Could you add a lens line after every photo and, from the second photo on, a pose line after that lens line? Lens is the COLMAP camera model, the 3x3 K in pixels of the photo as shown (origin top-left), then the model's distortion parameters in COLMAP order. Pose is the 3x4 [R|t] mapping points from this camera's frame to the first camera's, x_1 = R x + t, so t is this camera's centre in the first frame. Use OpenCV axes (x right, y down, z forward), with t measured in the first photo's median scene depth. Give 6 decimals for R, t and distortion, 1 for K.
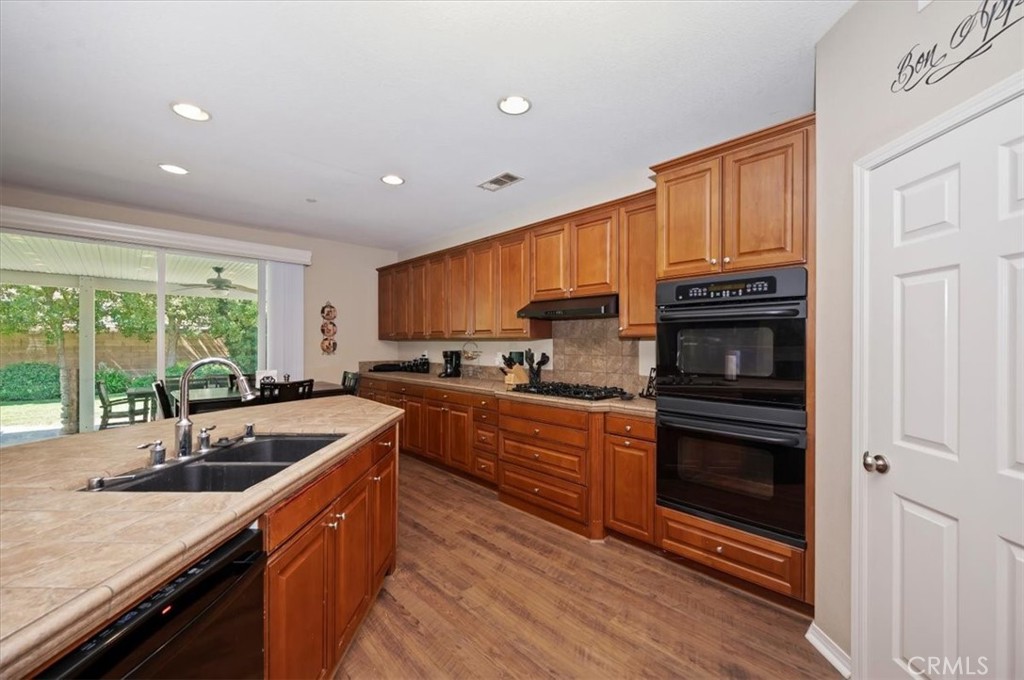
lens RADIAL K [[415.4, 0, 508.6], [0, 415.4, 338.8], [0, 0, 1]] dist [-0.001135, -0.000101]
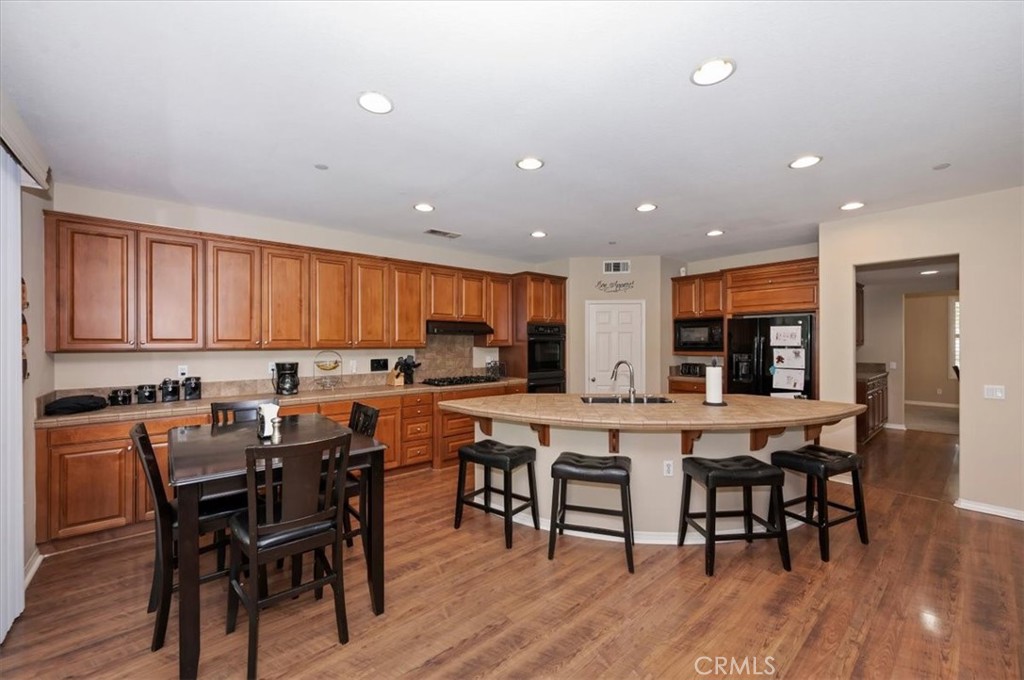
lens RADIAL K [[415.4, 0, 508.6], [0, 415.4, 338.8], [0, 0, 1]] dist [-0.001135, -0.000101]
pose [[0.050189, 0.013596, 0.998647, -1.350313], [-0.002098, 0.999907, -0.013508, -0.012407], [-0.998738, -0.001417, 0.050213, 0.699920]]
